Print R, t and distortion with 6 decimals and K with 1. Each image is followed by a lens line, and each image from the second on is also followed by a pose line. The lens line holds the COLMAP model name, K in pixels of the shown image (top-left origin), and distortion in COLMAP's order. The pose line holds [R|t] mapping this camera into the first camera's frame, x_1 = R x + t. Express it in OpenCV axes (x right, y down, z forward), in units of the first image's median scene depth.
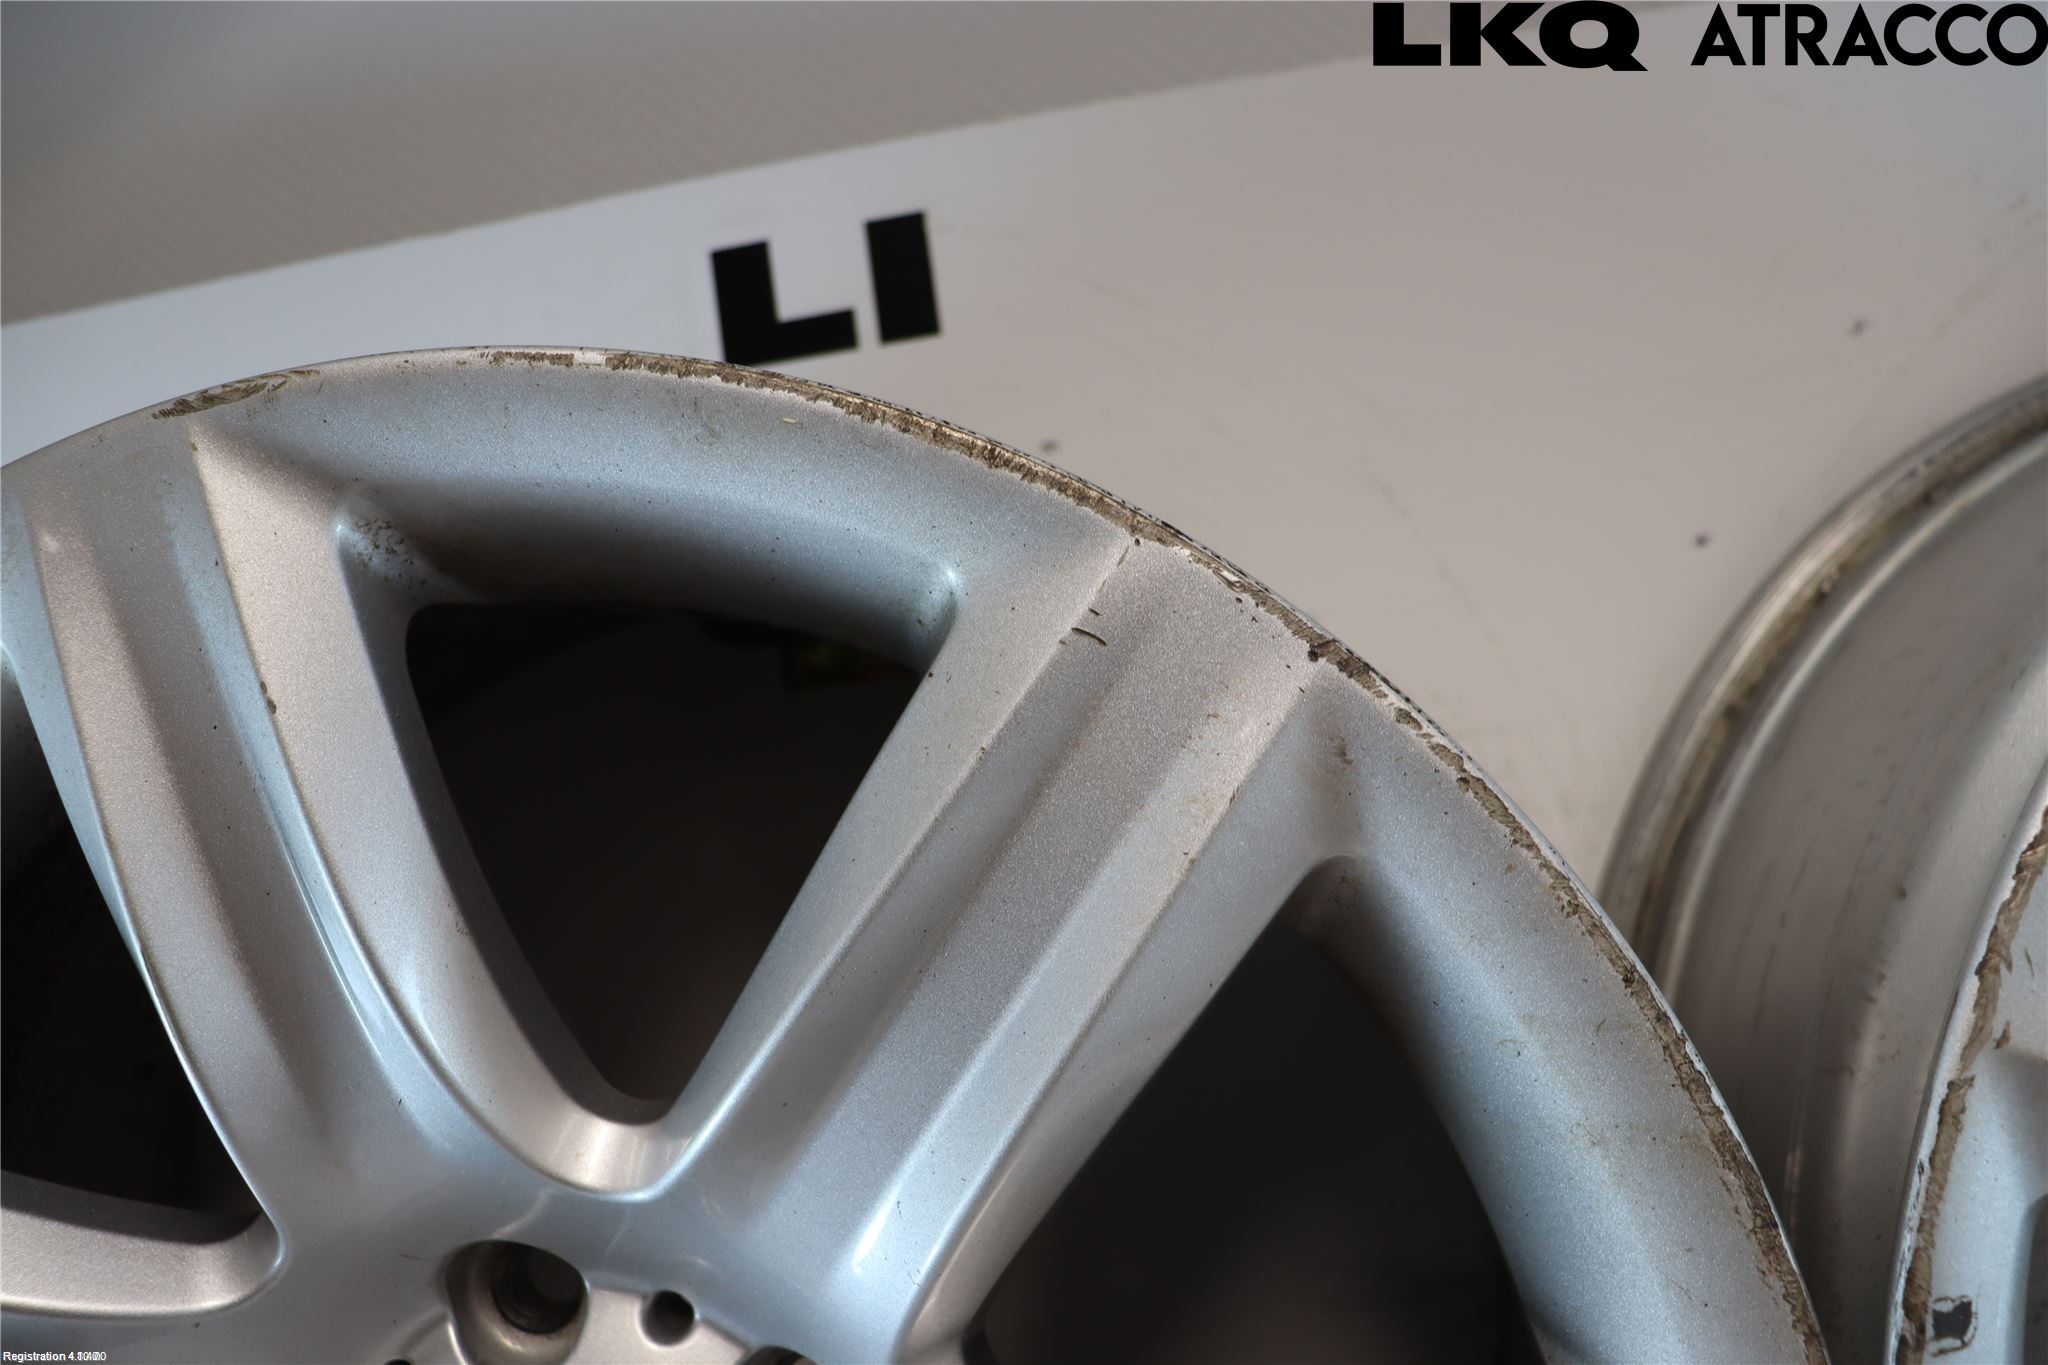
lens RADIAL K [[1627.7, 0, 1031.2], [0, 1627.7, 702.2], [0, 0, 1]] dist [-0.181860, 0.139444]
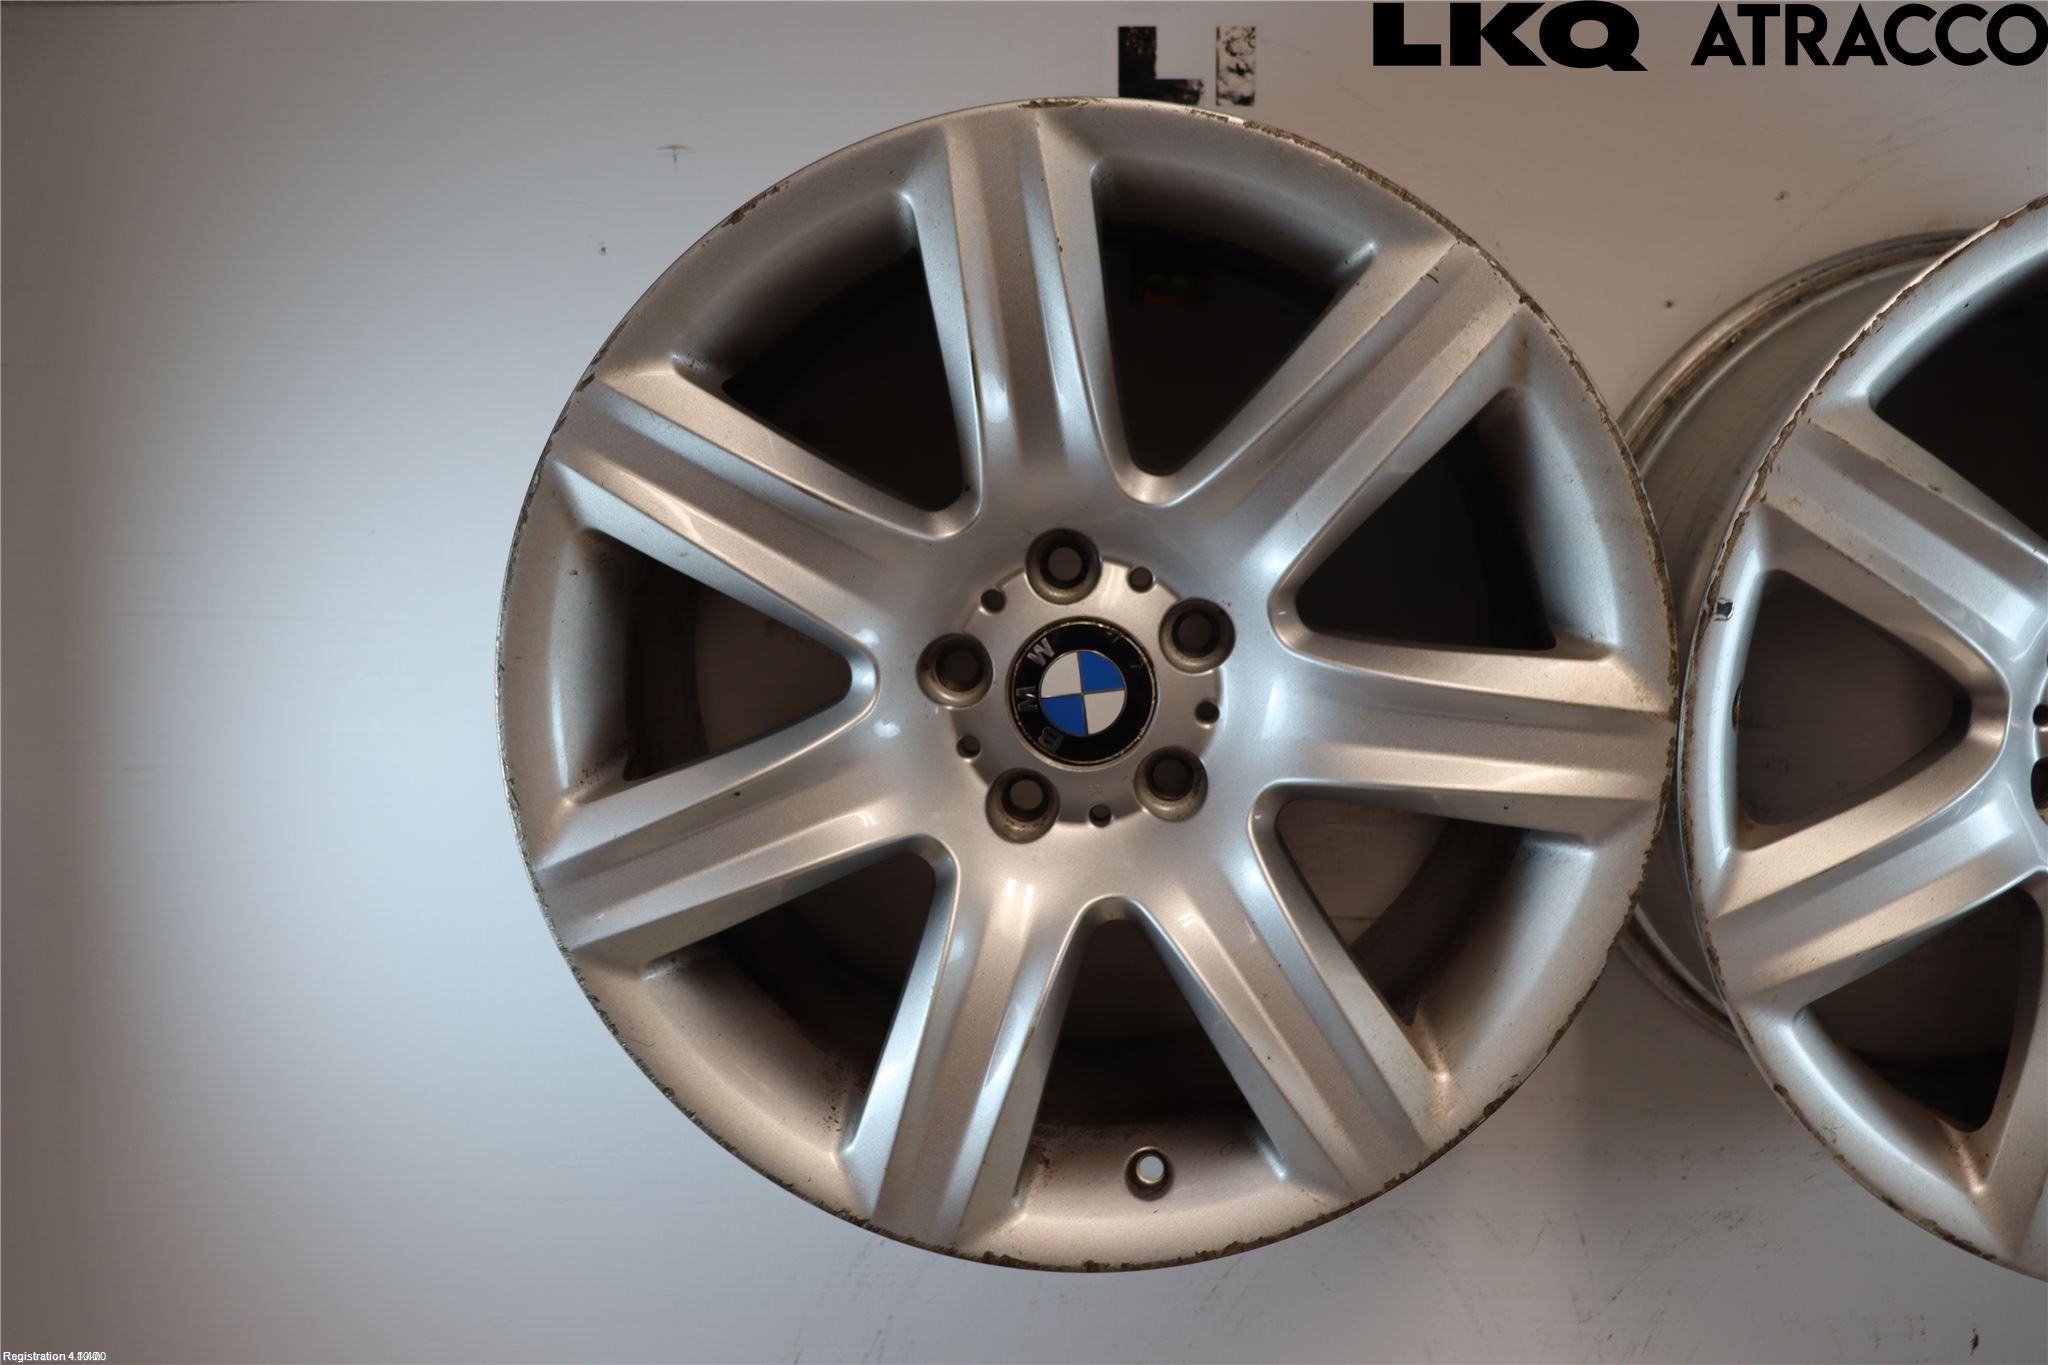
lens RADIAL K [[1627.7, 0, 1026.8], [0, 1627.7, 687.1], [0, 0, 1]] dist [-0.181860, 0.139444]
pose [[0.987544, 0.138760, 0.074178, -0.622700], [-0.148915, 0.976489, 0.155865, 0.262468], [-0.050806, -0.164970, 0.984989, -1.338429]]
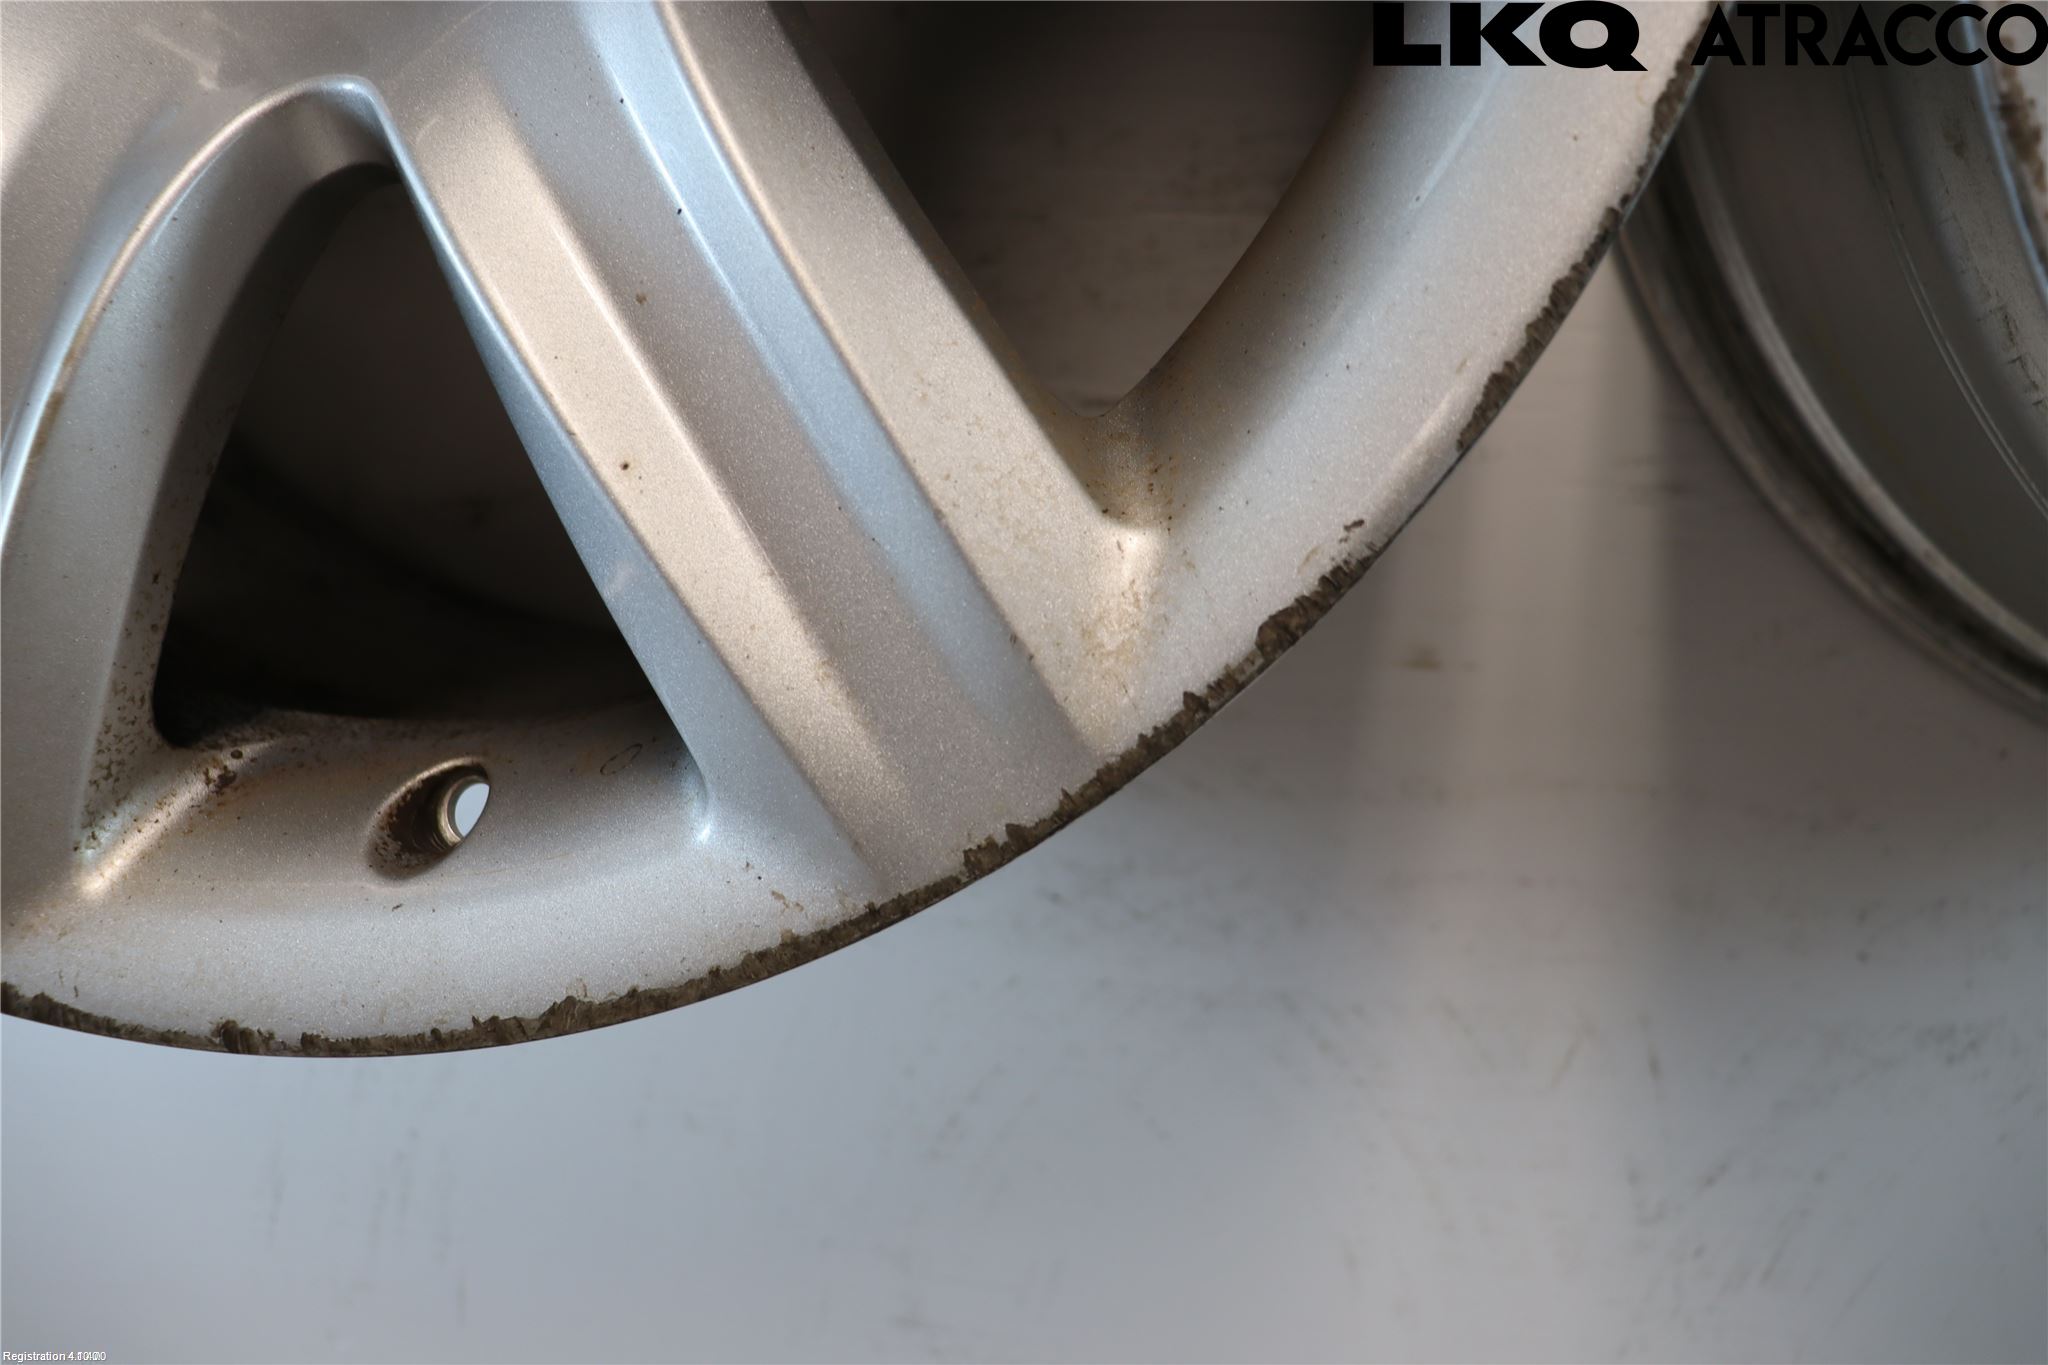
lens RADIAL K [[1627.7, 0, 1033.4], [0, 1627.7, 680.1], [0, 0, 1]] dist [-0.181860, 0.139444]
pose [[0.988358, 0.152108, -0.003445, 0.226680], [-0.145468, 0.951360, 0.271574, 0.982450], [0.044586, -0.267912, 0.962411, 0.119508]]
